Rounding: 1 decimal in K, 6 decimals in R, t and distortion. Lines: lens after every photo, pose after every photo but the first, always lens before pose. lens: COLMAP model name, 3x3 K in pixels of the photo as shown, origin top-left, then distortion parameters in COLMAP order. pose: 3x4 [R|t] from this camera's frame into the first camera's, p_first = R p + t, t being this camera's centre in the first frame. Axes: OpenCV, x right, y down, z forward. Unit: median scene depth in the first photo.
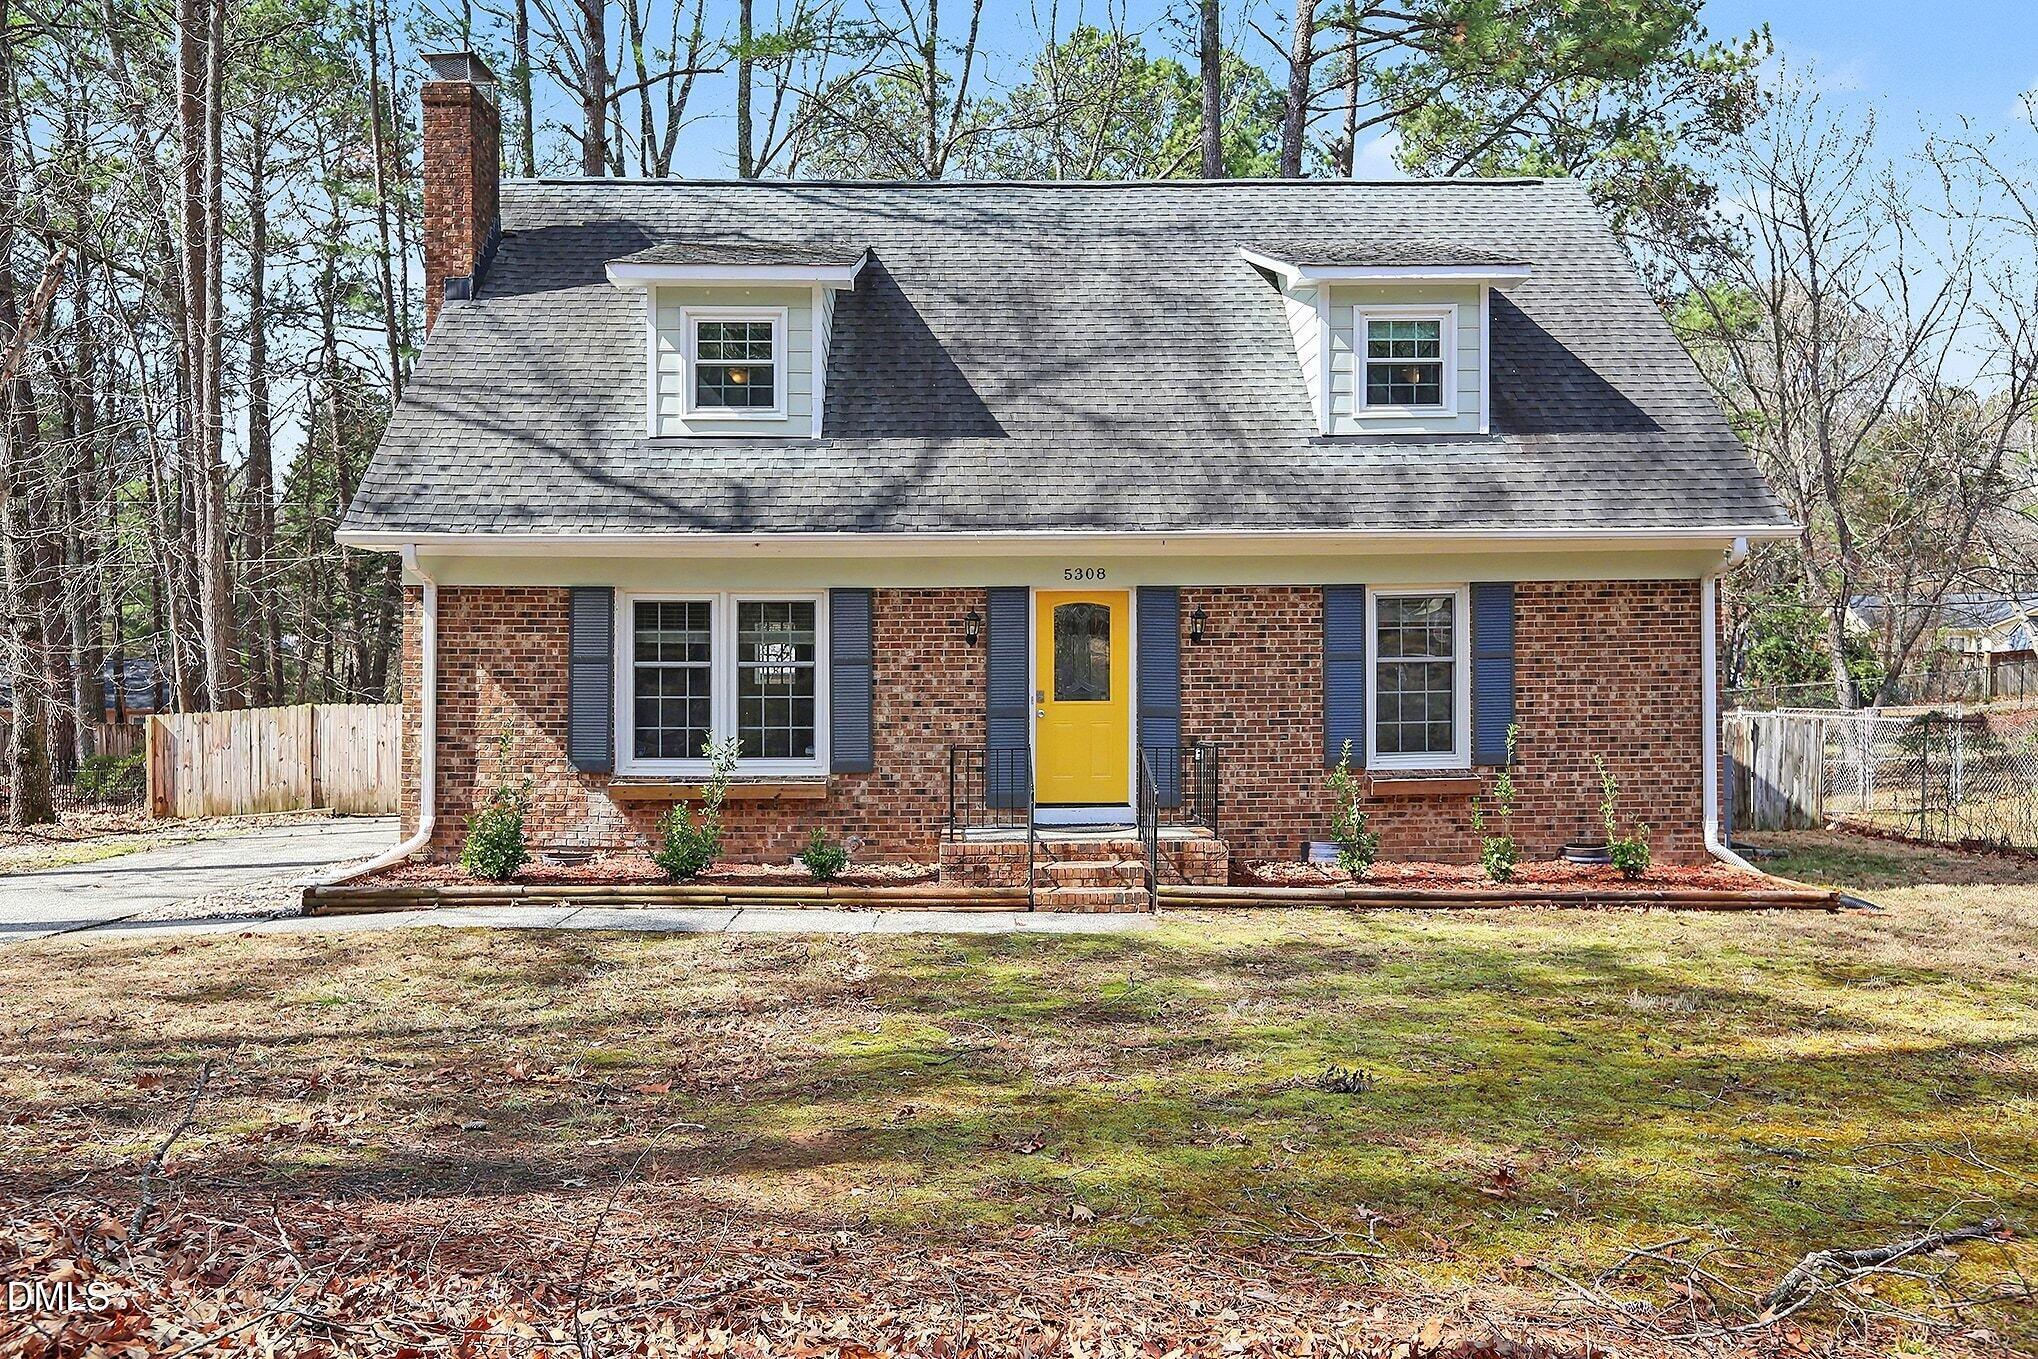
lens RADIAL K [[924.3, 0, 1017.7], [0, 924.3, 690.0], [0, 0, 1]] dist [0.020693, 0.000051]
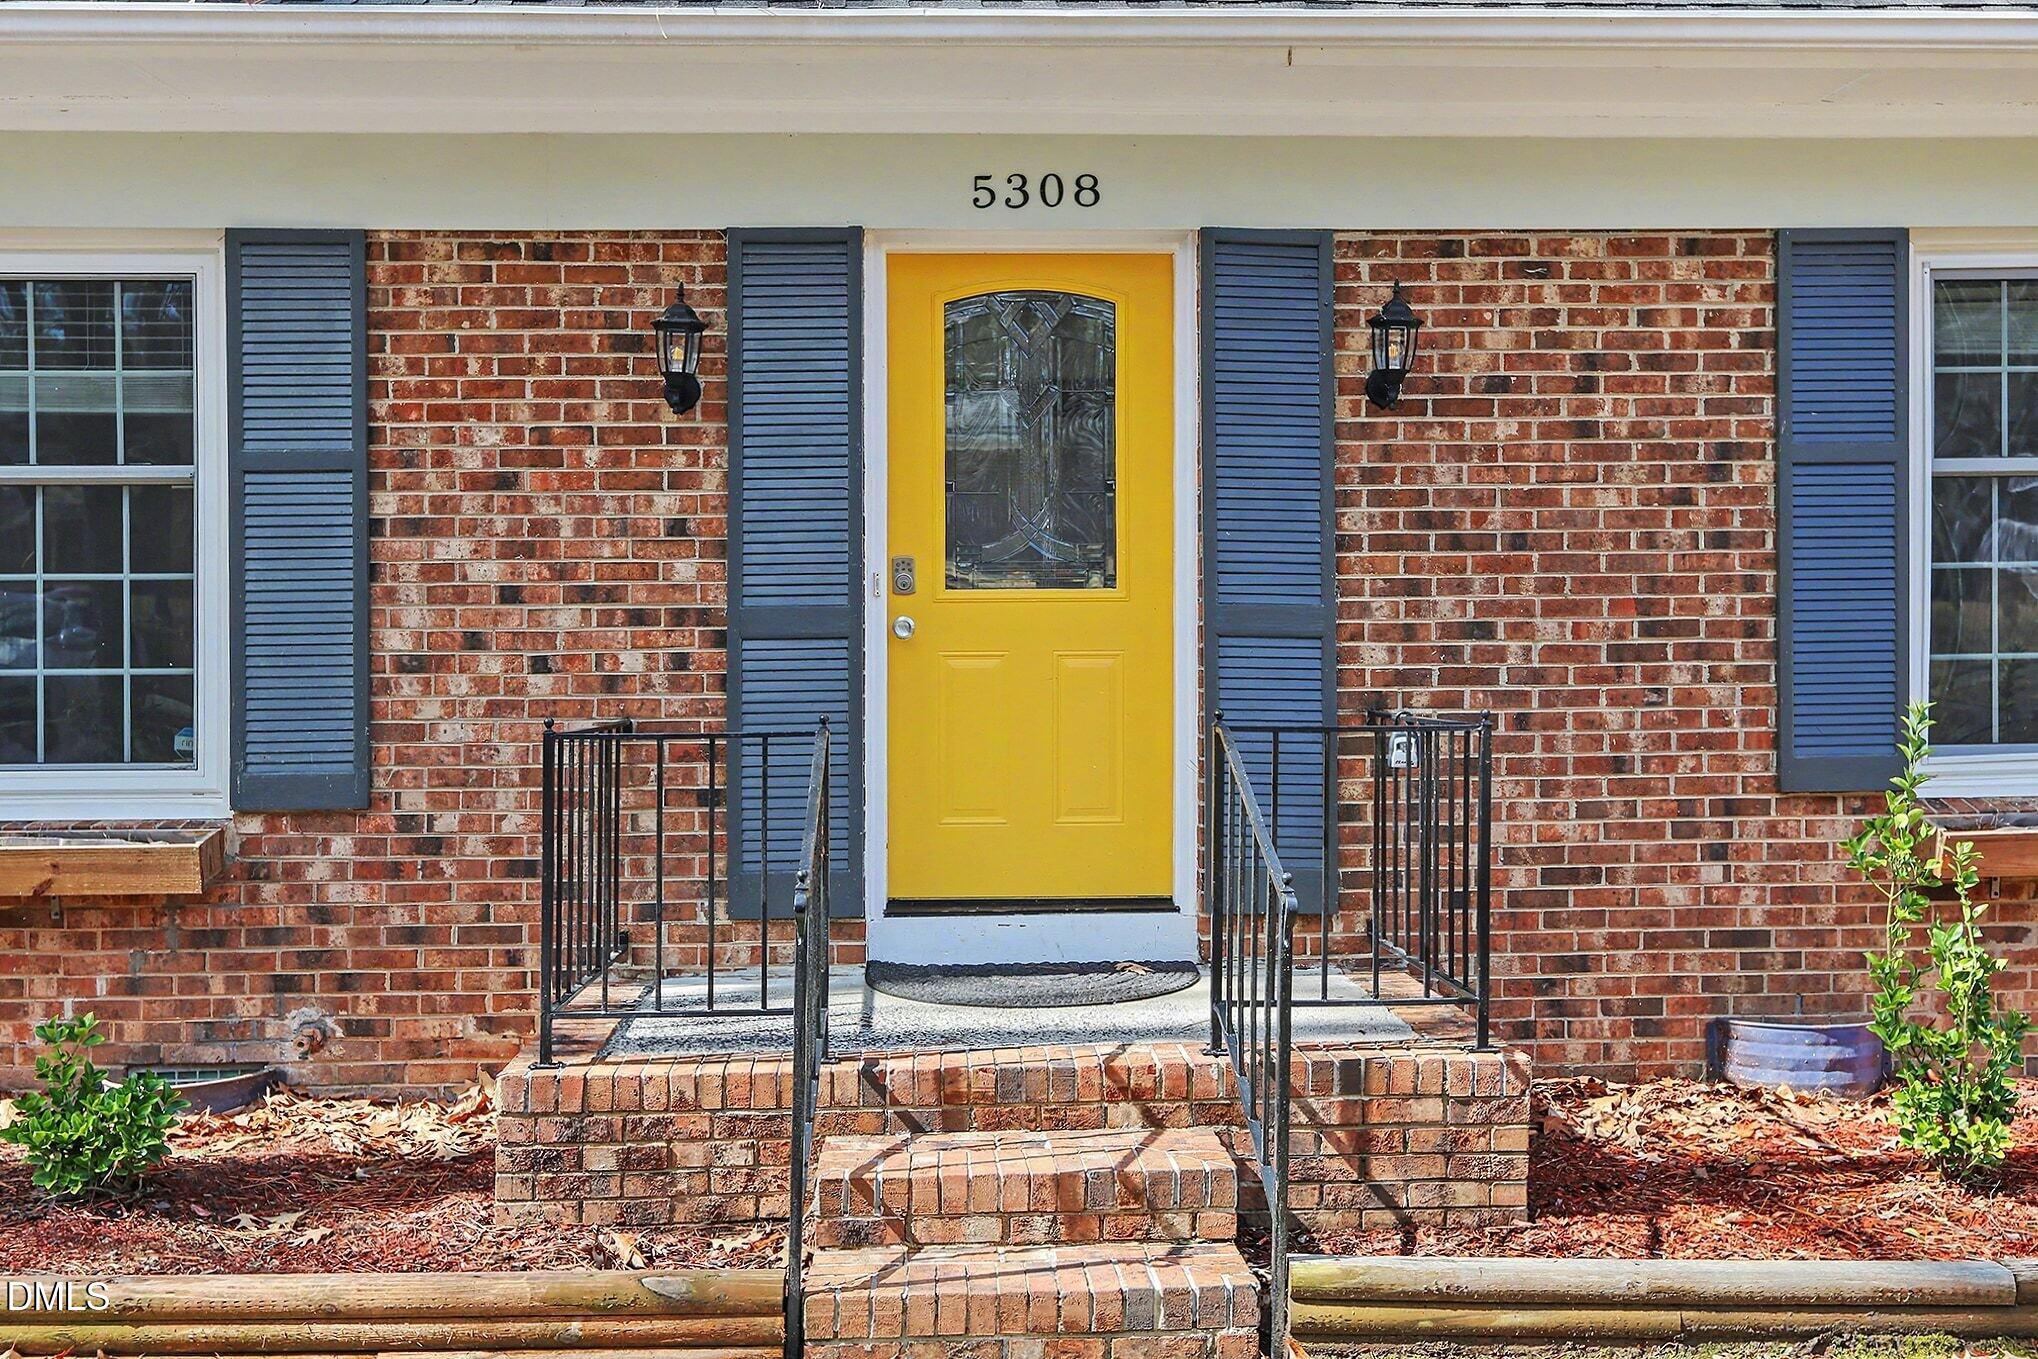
lens RADIAL K [[924.3, 0, 1017.7], [0, 924.3, 690.0], [0, 0, 1]] dist [0.020693, 0.000051]
pose [[0.999036, -0.003367, -0.043775, 0.080508], [0.003687, 0.999967, 0.007218, 0.046228], [0.043749, -0.007372, 0.999015, 0.681983]]
